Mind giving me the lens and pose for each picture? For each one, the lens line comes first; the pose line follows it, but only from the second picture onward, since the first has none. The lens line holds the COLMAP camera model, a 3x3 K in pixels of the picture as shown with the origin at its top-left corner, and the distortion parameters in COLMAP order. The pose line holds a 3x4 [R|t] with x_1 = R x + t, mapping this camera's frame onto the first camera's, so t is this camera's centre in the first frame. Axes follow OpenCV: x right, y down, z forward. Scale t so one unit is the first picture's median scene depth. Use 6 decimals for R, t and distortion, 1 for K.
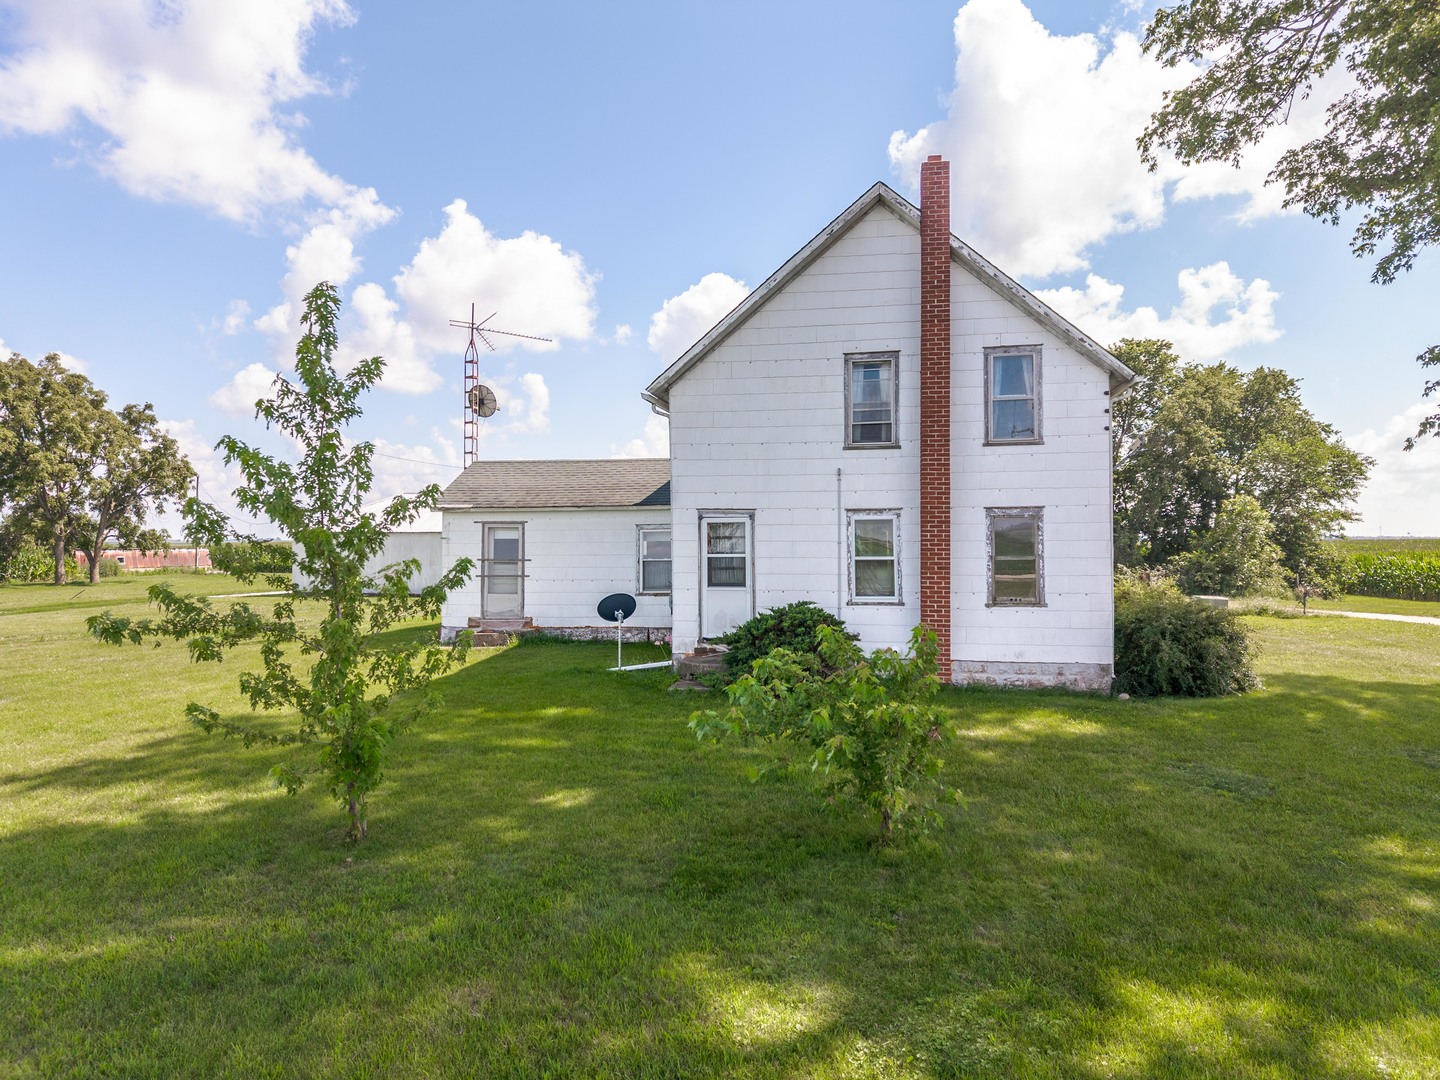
lens RADIAL K [[952.8, 0, 720.0], [0, 952.8, 540.0], [0, 0, 1]] dist [0.056757, -0.042161]
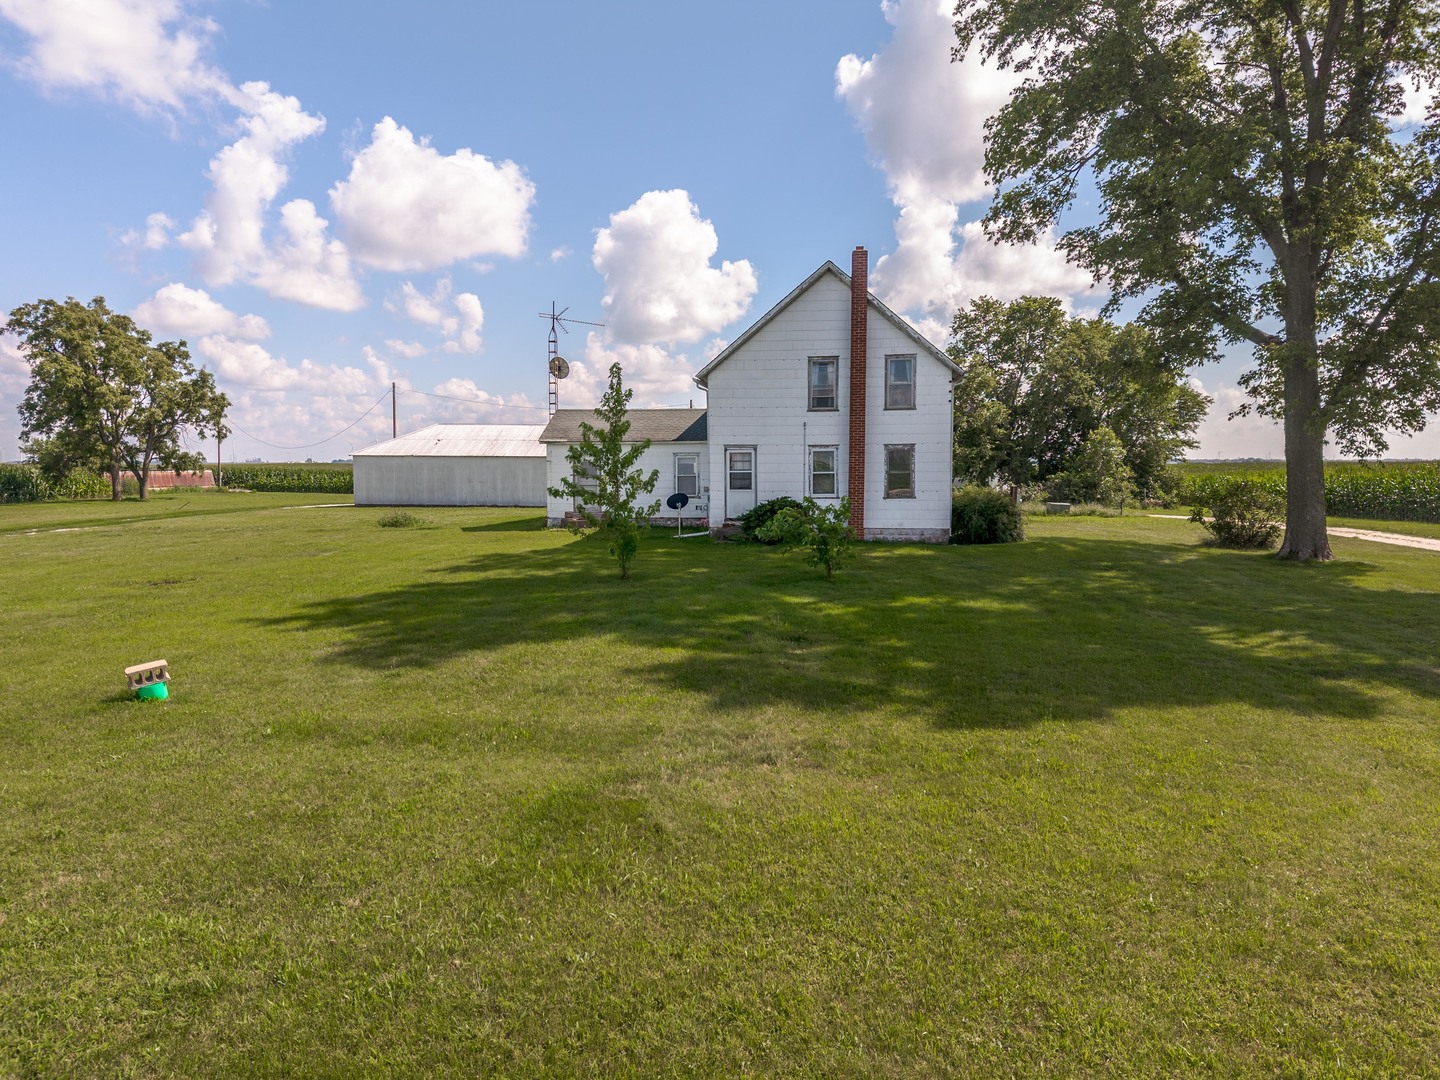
lens RADIAL K [[982.9, 0, 720.0], [0, 982.9, 540.0], [0, 0, 1]] dist [0.152450, -0.219317]
pose [[0.997784, -0.004709, 0.066363, -0.149301], [-0.000355, 0.997101, 0.076088, 0.004340], [-0.066529, -0.075943, 0.994890, -0.802489]]
